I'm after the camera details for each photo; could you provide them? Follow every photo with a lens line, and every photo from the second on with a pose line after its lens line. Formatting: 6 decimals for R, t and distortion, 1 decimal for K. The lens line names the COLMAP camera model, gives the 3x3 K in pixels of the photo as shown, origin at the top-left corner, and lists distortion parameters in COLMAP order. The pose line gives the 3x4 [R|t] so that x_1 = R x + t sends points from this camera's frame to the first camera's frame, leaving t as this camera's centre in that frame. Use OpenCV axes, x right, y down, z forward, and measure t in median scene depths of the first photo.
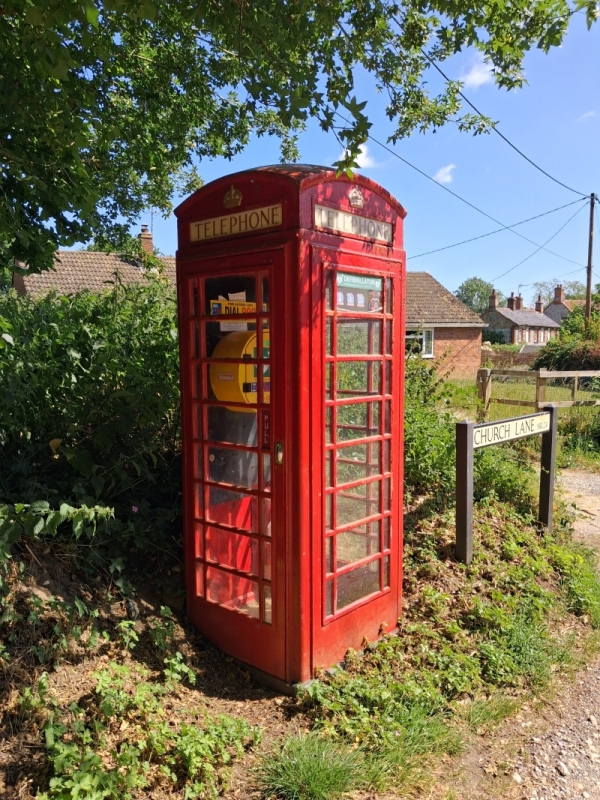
lens RADIAL K [[632.3, 0, 300.0], [0, 632.3, 400.0], [0, 0, 1]] dist [0.026892, 0.000145]
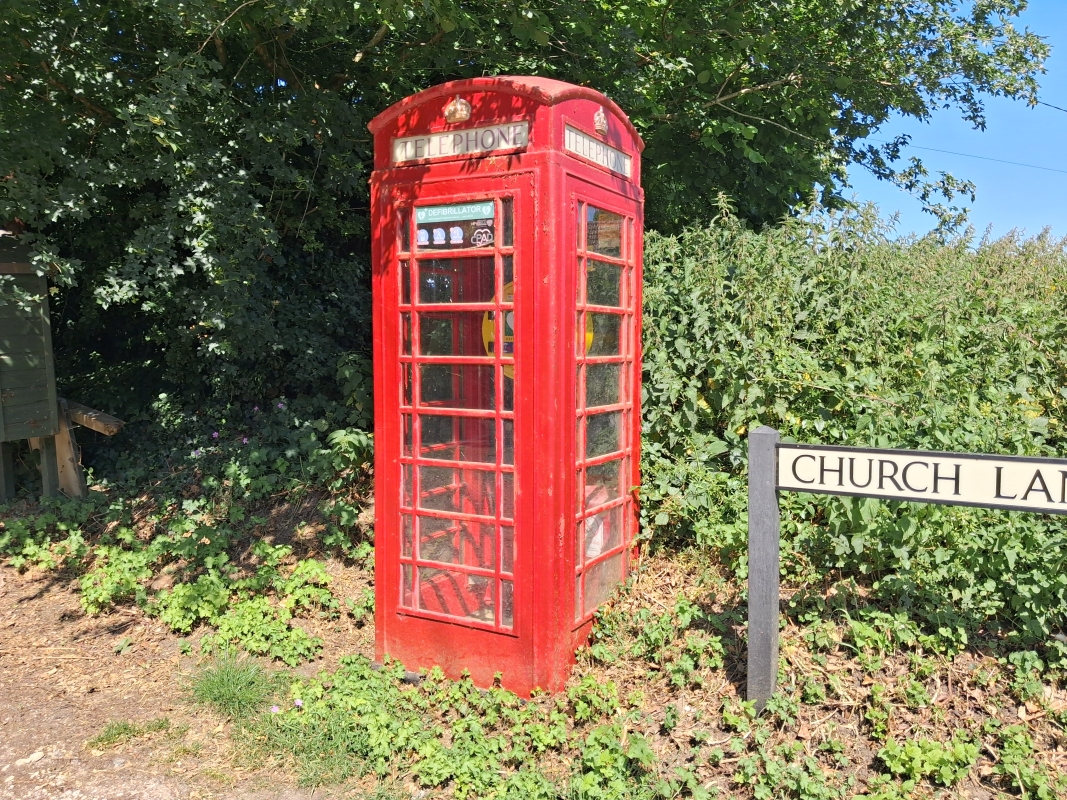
lens RADIAL K [[843.4, 0, 538.5], [0, 843.4, 372.6], [0, 0, 1]] dist [0.026892, 0.000145]
pose [[0.221377, 0.039328, -0.974395, 1.085095], [-0.085004, 0.996161, 0.020894, -0.013828], [0.971476, 0.078202, 0.223871, 0.811334]]
